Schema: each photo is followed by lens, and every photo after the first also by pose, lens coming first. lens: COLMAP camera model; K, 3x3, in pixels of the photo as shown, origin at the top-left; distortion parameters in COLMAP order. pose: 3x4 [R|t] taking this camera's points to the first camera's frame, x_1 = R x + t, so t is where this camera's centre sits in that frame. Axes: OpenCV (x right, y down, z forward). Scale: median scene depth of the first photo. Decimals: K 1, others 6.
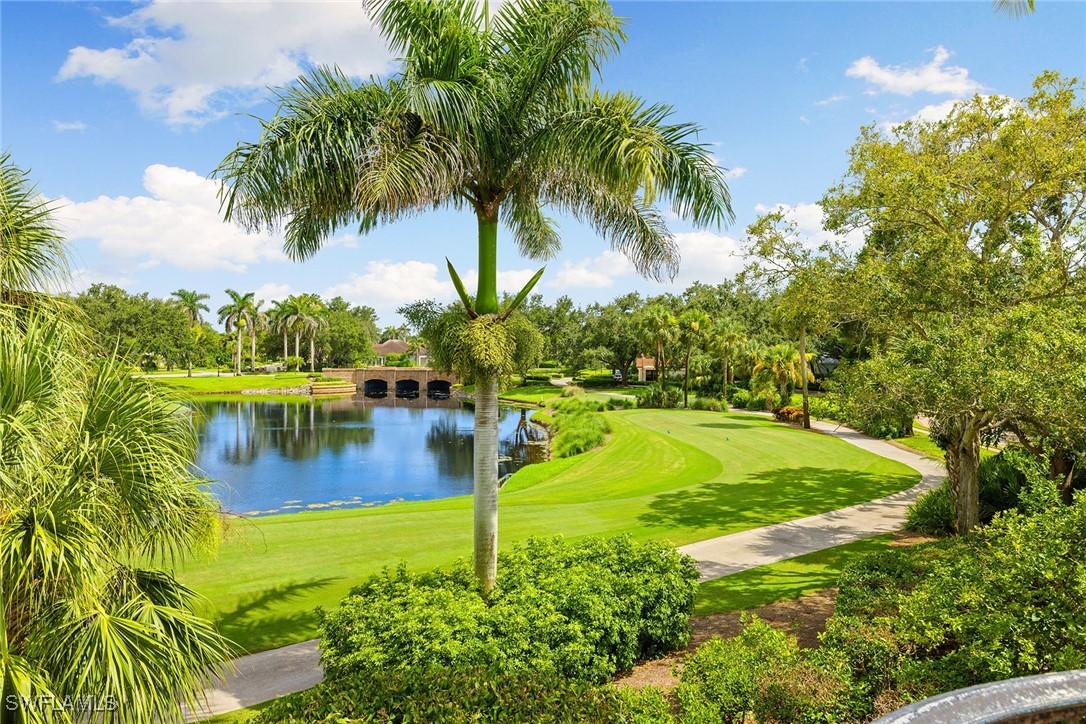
lens RADIAL K [[715.4, 0, 543.4], [0, 715.4, 357.0], [0, 0, 1]] dist [0.001126, 0.000382]
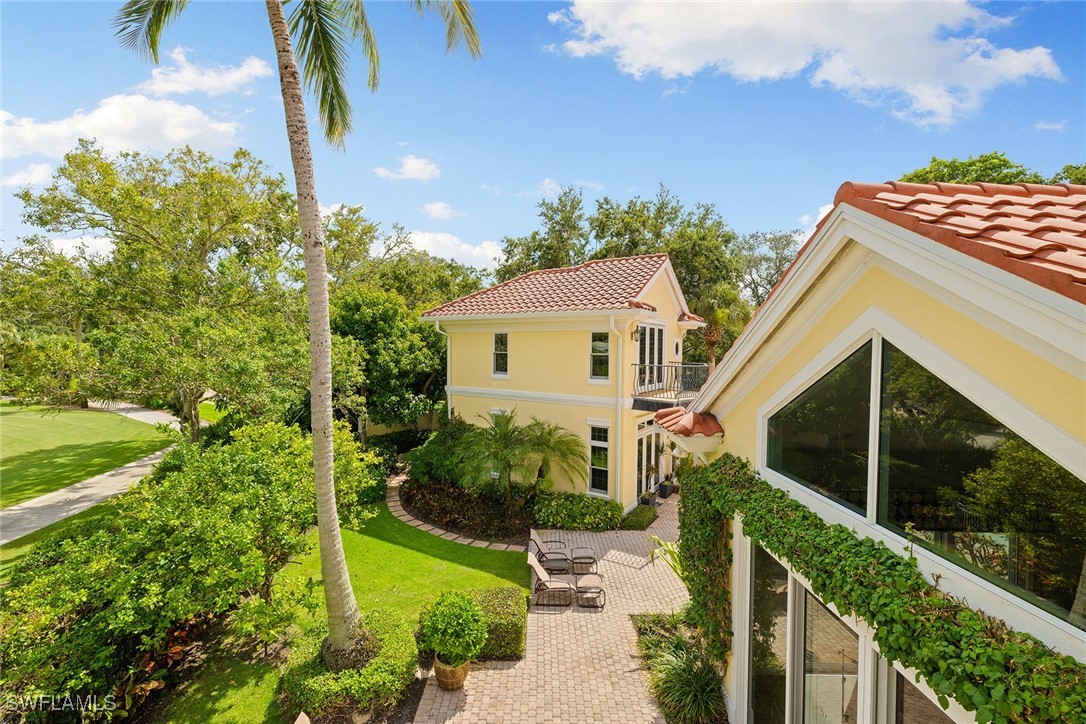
lens RADIAL K [[455.7, 0, 542.1], [0, 455.7, 361.4], [0, 0, 1]] dist [-0.007627, -0.000202]
pose [[0.454114, -0.026580, 0.890547, 0.104292], [-0.003438, 0.999495, 0.031585, -0.001475], [-0.890937, -0.017405, 0.453794, 0.027240]]
